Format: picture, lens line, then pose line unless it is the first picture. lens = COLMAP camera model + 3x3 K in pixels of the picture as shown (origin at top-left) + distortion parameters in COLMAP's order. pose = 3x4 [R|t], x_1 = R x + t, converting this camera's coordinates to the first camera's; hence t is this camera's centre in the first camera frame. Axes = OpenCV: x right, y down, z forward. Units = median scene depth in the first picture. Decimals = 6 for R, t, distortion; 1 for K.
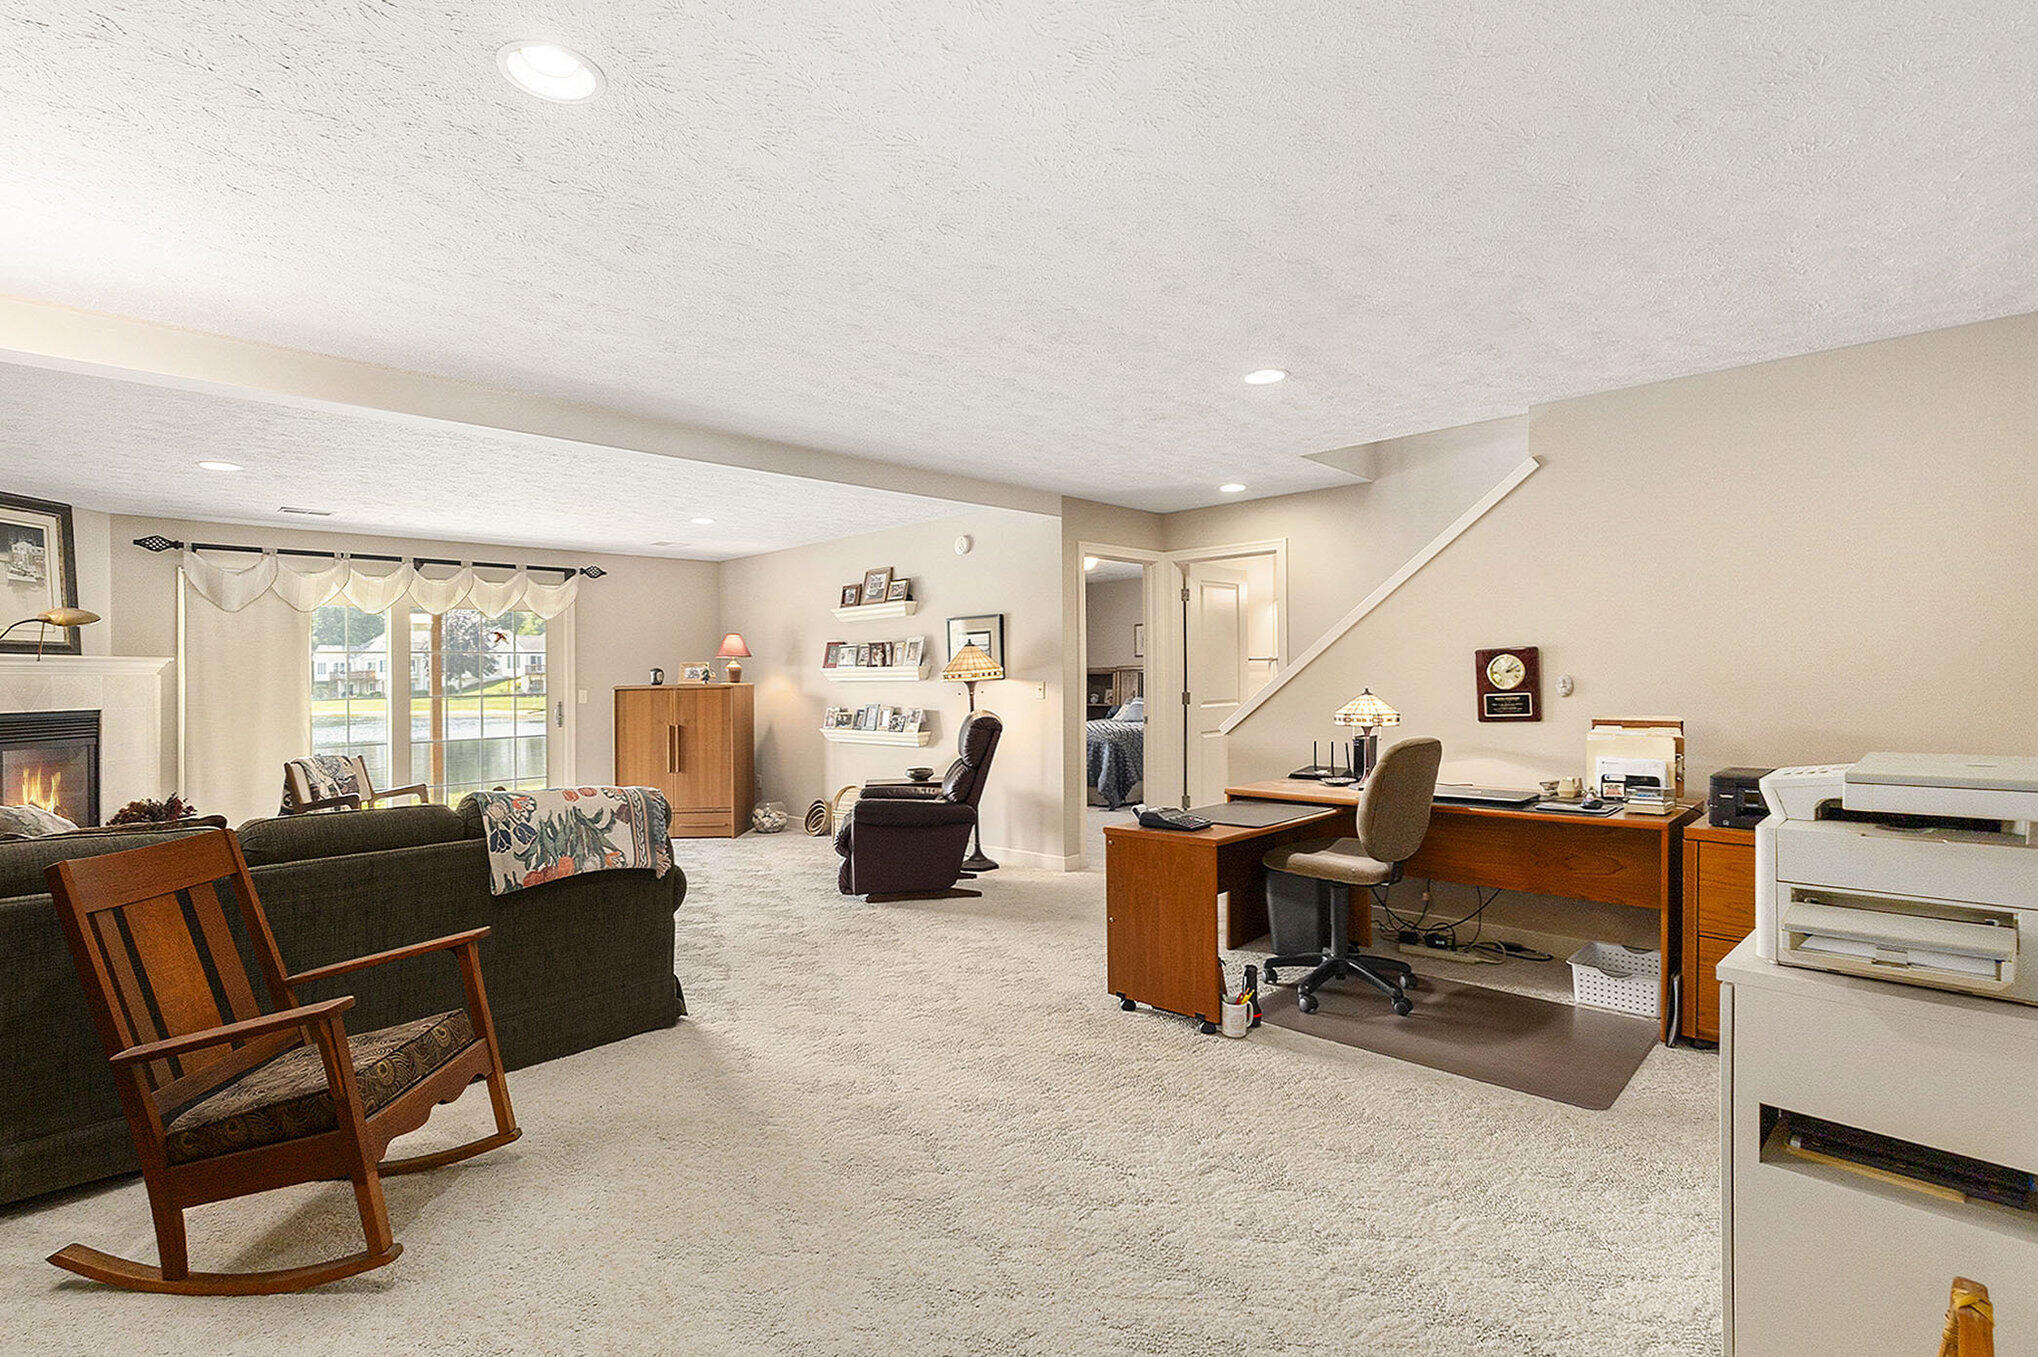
lens RADIAL K [[954.3, 0, 1019.1], [0, 954.3, 687.0], [0, 0, 1]] dist [-0.000401, -0.000063]
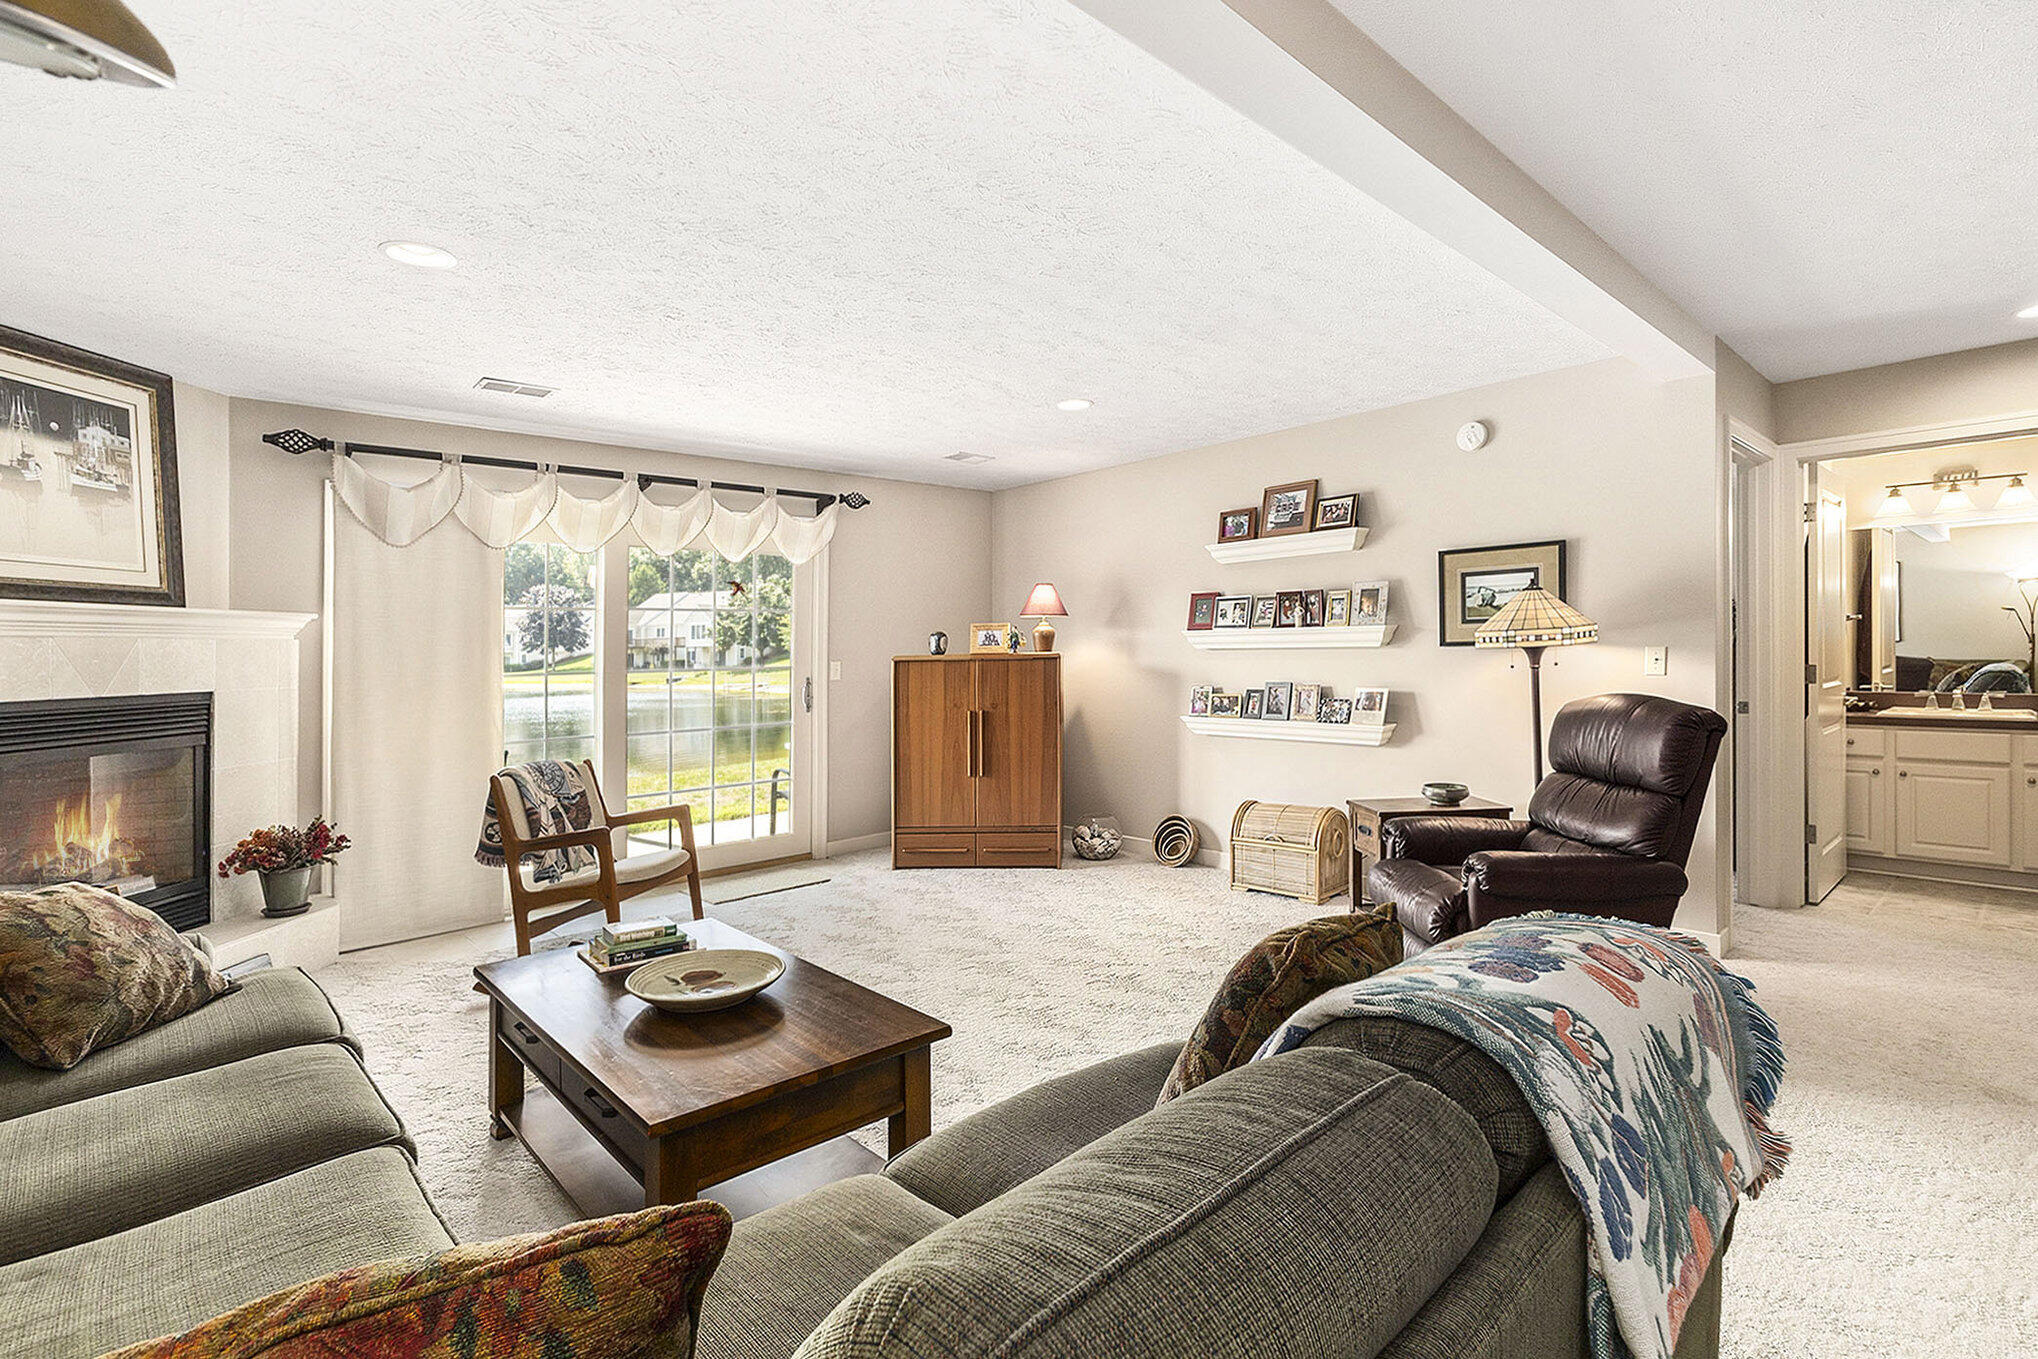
lens RADIAL K [[938.7, 0, 1014.0], [0, 938.7, 653.2], [0, 0, 1]] dist [0.002325, 0.009793]
pose [[0.997557, -0.000294, -0.069855, -0.311294], [-0.000294, 0.999965, -0.008403, 0.003198], [0.069855, 0.008403, 0.997522, 0.329272]]
